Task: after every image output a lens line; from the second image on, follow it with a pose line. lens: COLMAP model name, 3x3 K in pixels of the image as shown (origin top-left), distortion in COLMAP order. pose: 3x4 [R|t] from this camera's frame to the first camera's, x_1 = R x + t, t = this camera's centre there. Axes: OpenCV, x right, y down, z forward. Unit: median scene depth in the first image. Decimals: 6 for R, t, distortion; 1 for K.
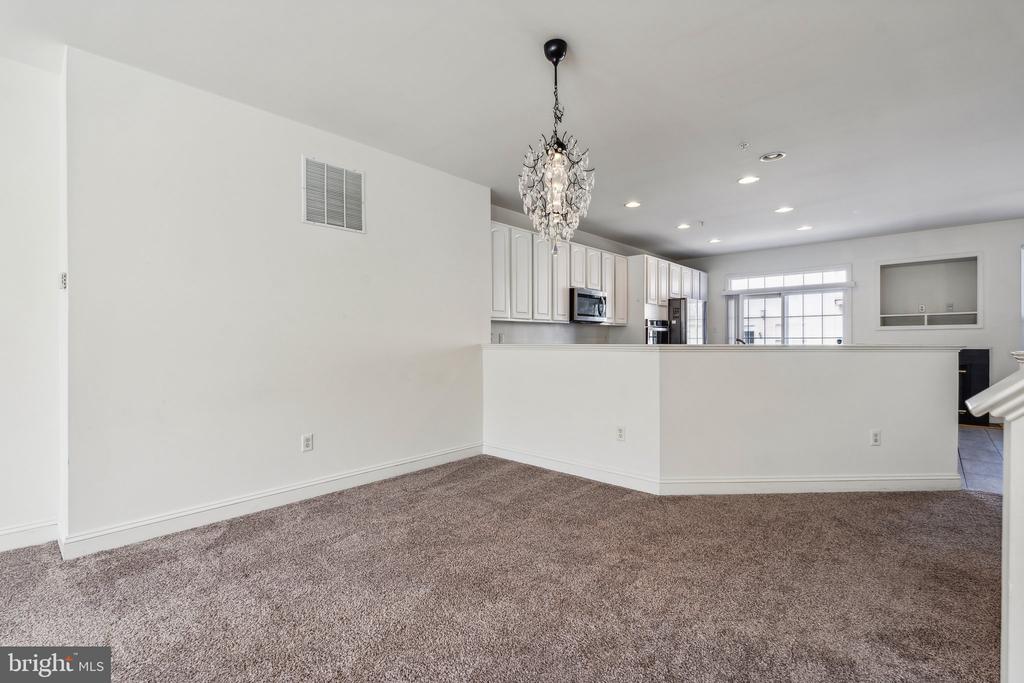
lens RADIAL K [[464.1, 0, 511.0], [0, 464.1, 344.8], [0, 0, 1]] dist [-0.002294, -0.000057]
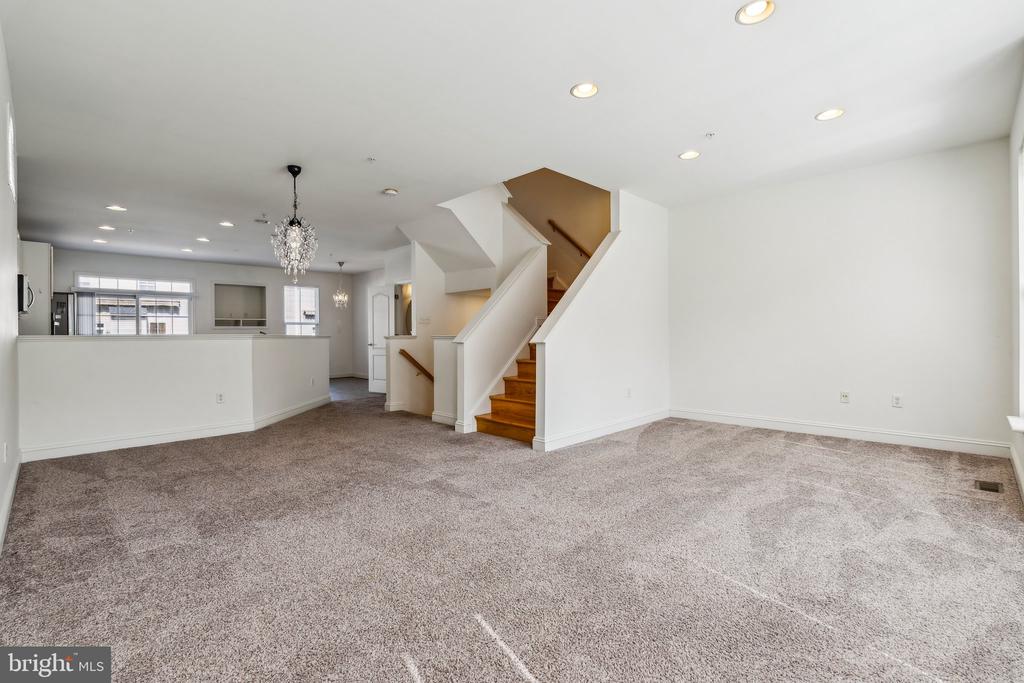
lens RADIAL K [[466.3, 0, 512.3], [0, 466.3, 327.1], [0, 0, 1]] dist [0.000882, 0.000069]
pose [[0.035066, 0.021313, 0.999158, -0.635190], [0.021830, 0.999518, -0.022086, 0.015358], [-0.999147, 0.022586, 0.034584, 0.037475]]
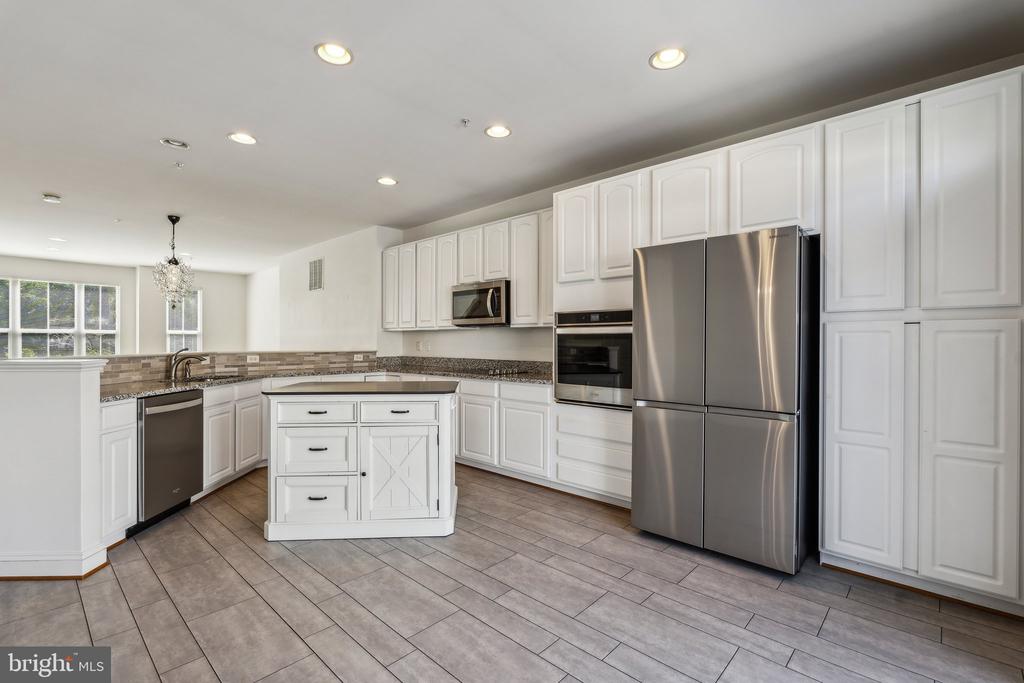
lens RADIAL K [[464.1, 0, 511.0], [0, 464.1, 344.8], [0, 0, 1]] dist [-0.002294, -0.000057]
pose [[0.001780, 0.004769, -0.999987, 0.888215], [-0.011429, 0.999923, 0.004748, -0.020142], [0.999933, 0.011420, 0.001834, 1.007237]]
